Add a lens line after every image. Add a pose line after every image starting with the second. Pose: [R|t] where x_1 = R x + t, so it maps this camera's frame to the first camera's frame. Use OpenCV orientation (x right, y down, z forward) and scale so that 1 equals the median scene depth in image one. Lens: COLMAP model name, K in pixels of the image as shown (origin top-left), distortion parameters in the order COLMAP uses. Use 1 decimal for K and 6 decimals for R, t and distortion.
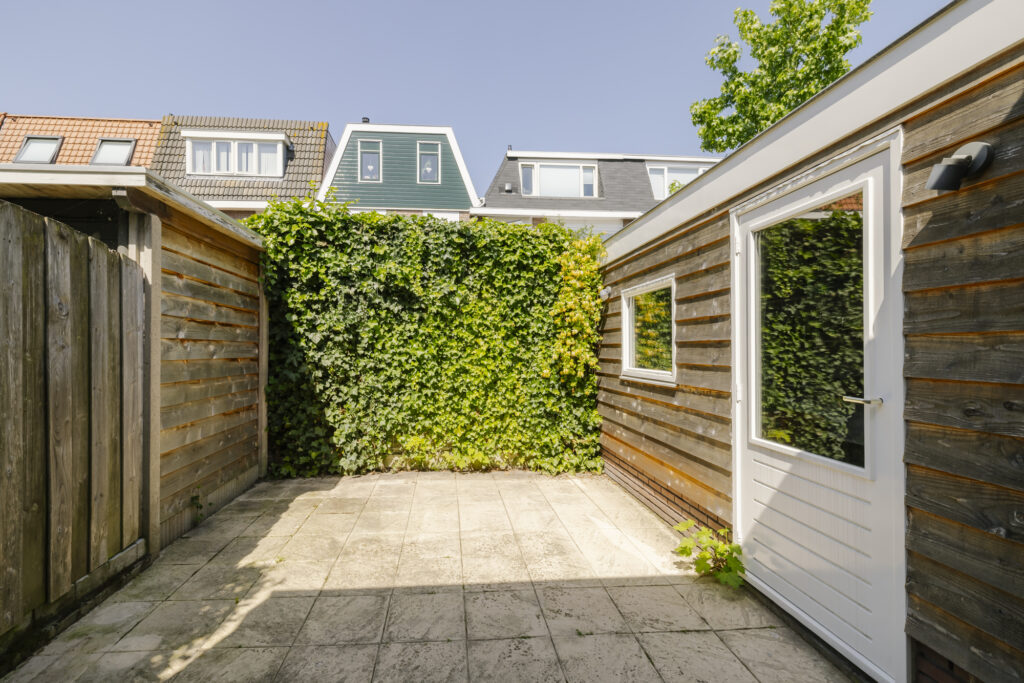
lens RADIAL K [[444.6, 0, 460.6], [0, 444.6, 344.4], [0, 0, 1]] dist [-0.000155, -0.000017]
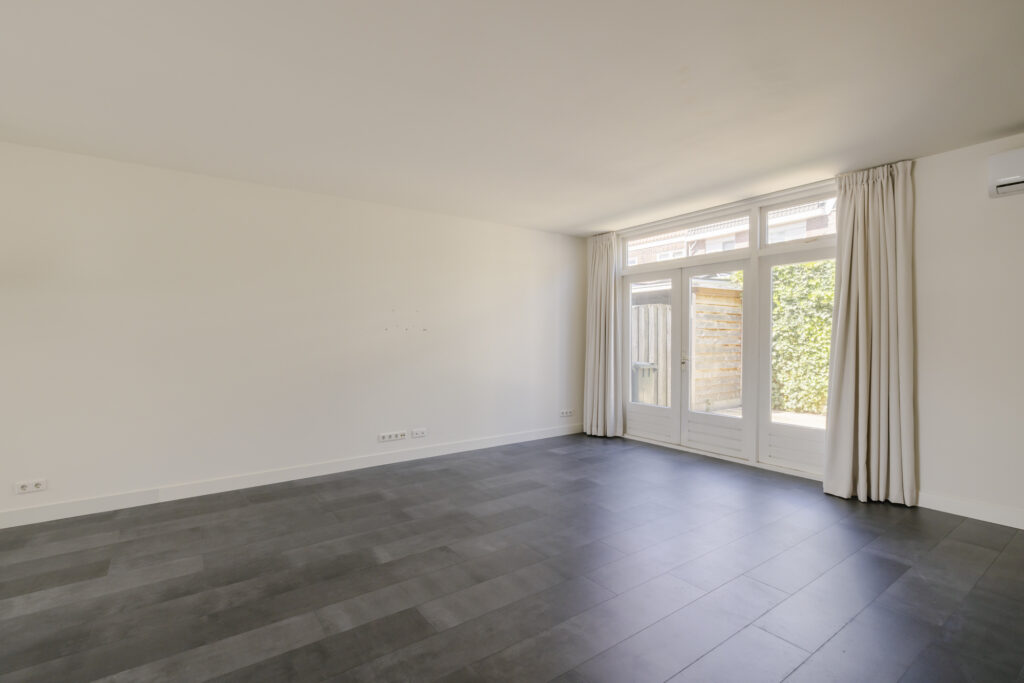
lens RADIAL K [[462.7, 0, 489.6], [0, 462.7, 345.7], [0, 0, 1]] dist [0.002241, 0.000315]
pose [[0.526776, 0.016537, -0.849843, 0.677397], [0.007431, 0.999683, 0.024059, -0.022263], [0.849972, -0.018989, 0.526486, -0.989495]]
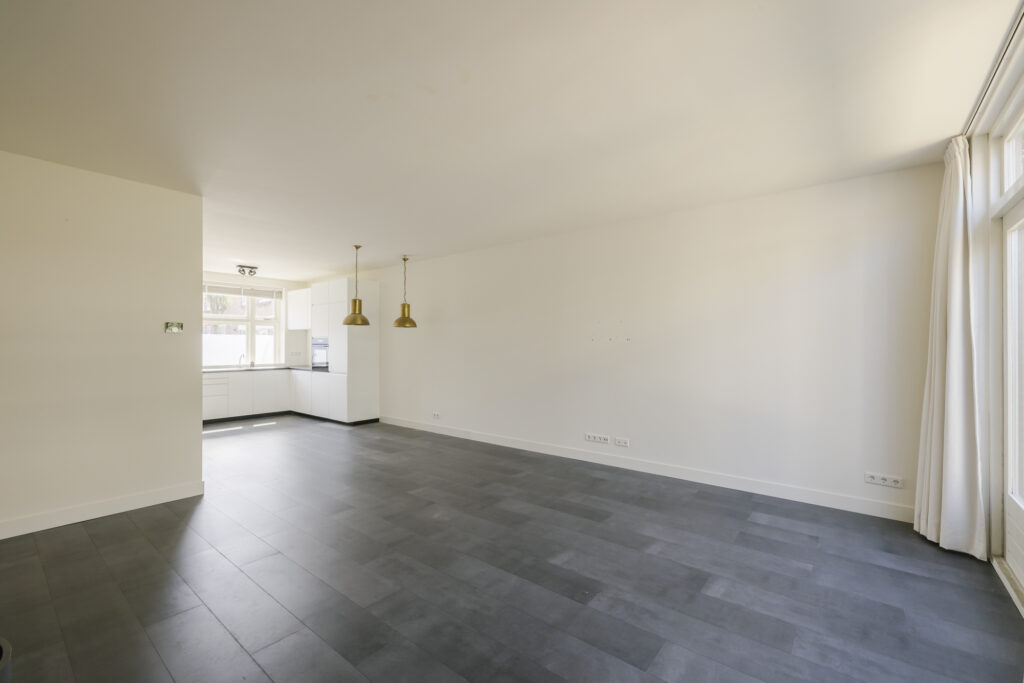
lens RADIAL K [[443.5, 0, 515.1], [0, 443.5, 341.1], [0, 0, 1]] dist [0.000877, 0.000089]
pose [[-0.669448, -0.006746, -0.742828, 0.621996], [0.006103, 0.999875, -0.014581, -0.017557], [0.742834, -0.014295, -0.669323, -0.067246]]
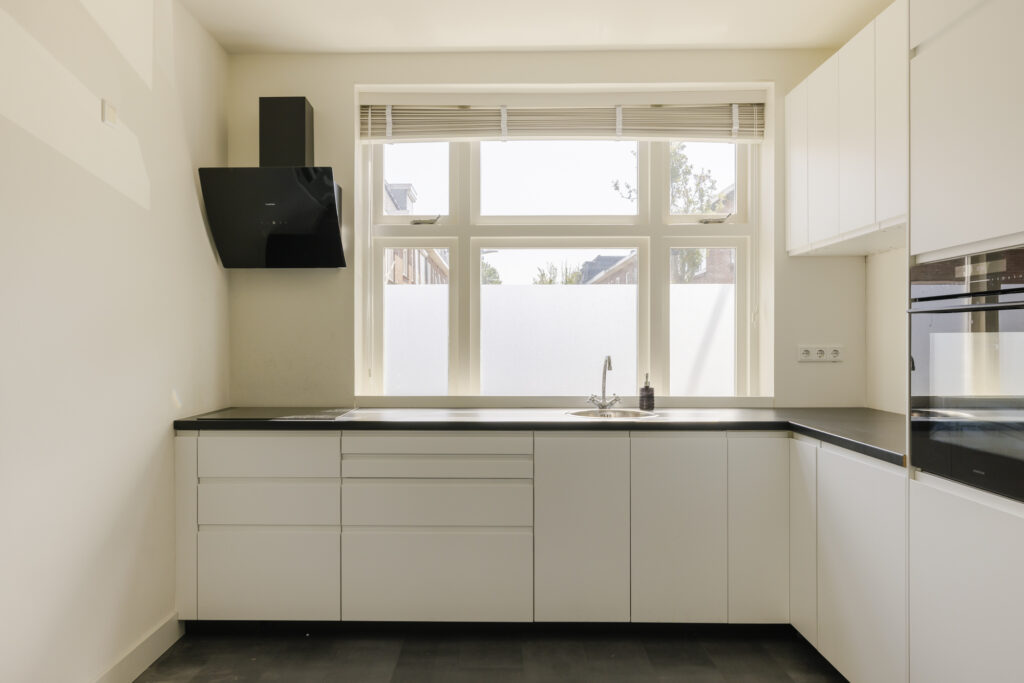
lens RADIAL K [[728.8, 0, 495.1], [0, 728.8, 345.9], [0, 0, 1]] dist [-0.001636, 0.000643]
pose [[-0.998355, -0.000653, 0.057324, 0.109992], [-0.000780, 0.999997, -0.002198, -0.006615], [-0.057323, -0.002239, -0.998353, -1.320742]]
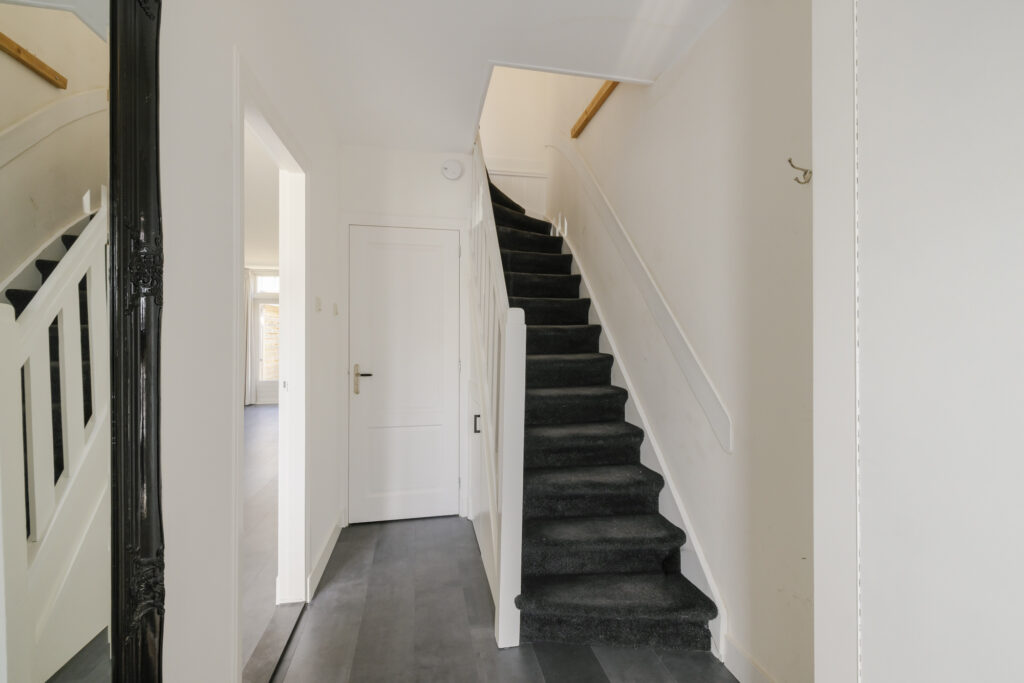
lens RADIAL K [[431.2, 0, 515.5], [0, 431.2, 337.0], [0, 0, 1]] dist [-0.000468, -0.000013]
pose [[0.986447, 0.002255, 0.164066, 0.573200], [-0.002757, 0.999992, 0.002833, -0.026521], [-0.164059, -0.003247, 0.986445, -1.990669]]
